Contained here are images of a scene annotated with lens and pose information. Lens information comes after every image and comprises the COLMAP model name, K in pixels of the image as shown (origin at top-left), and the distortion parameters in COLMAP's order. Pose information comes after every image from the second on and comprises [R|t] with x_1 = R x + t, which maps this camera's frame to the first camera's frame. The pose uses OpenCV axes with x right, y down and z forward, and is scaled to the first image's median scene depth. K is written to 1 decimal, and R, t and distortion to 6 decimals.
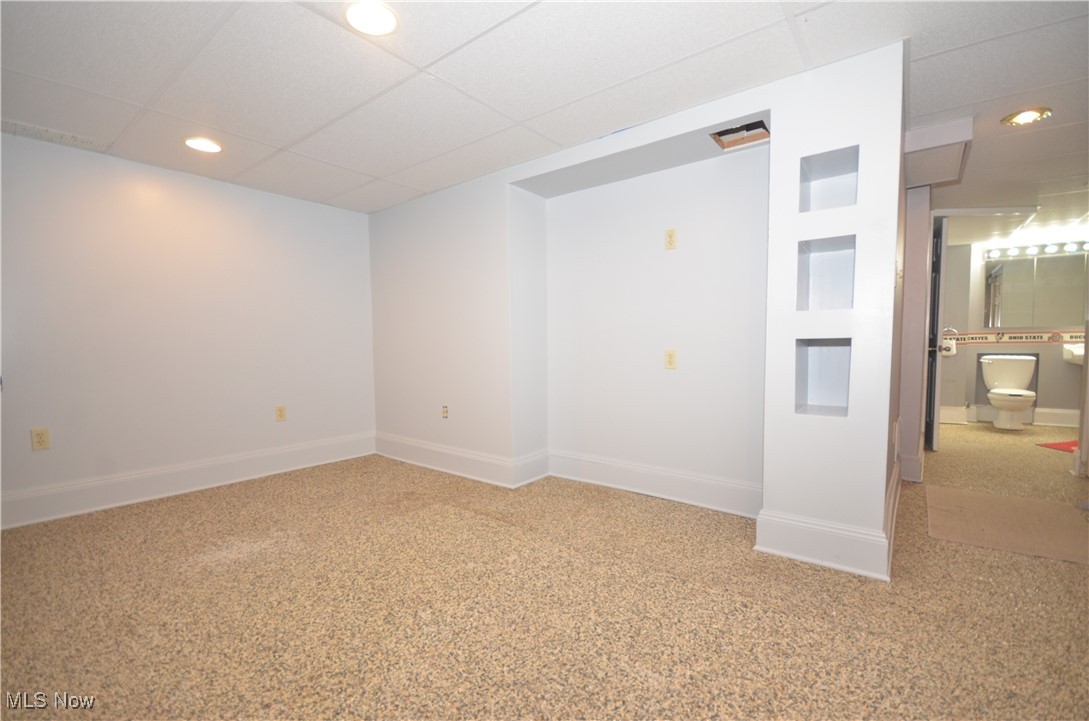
lens RADIAL K [[472.5, 0, 541.9], [0, 472.5, 375.6], [0, 0, 1]] dist [0.000716, -0.007553]
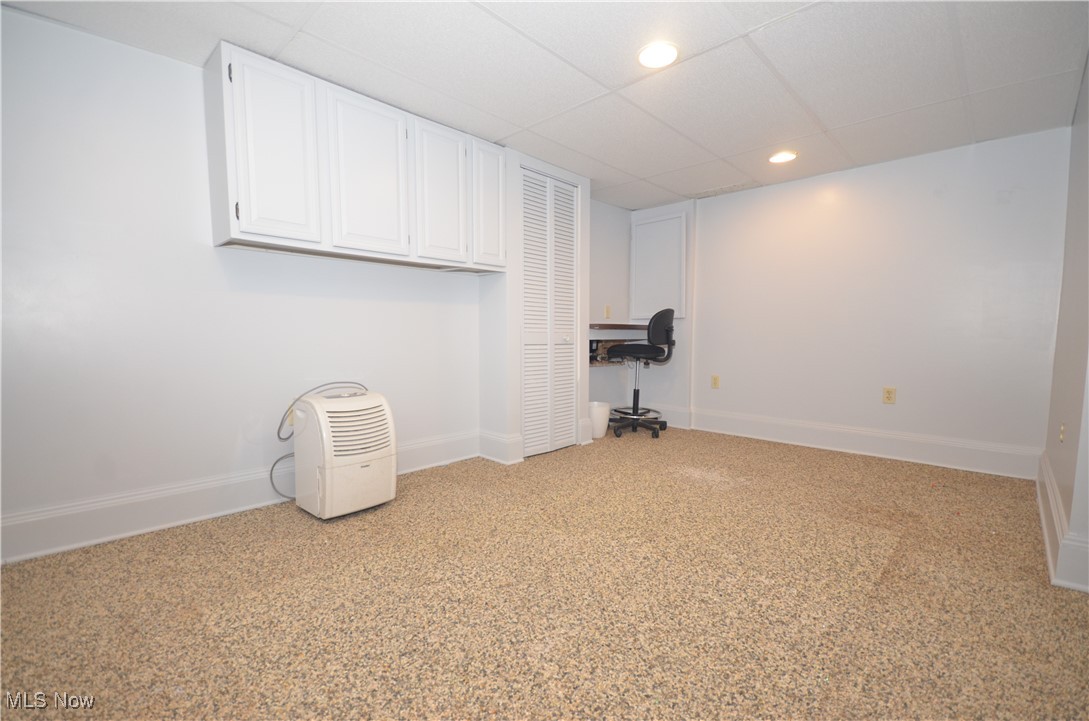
lens RADIAL K [[472.5, 0, 541.9], [0, 472.5, 375.6], [0, 0, 1]] dist [0.000716, -0.007553]
pose [[-0.100536, 0.099825, -0.989913, 0.716616], [-0.062027, 0.992390, 0.106374, -0.027777], [0.992998, 0.072096, -0.093579, 0.636987]]
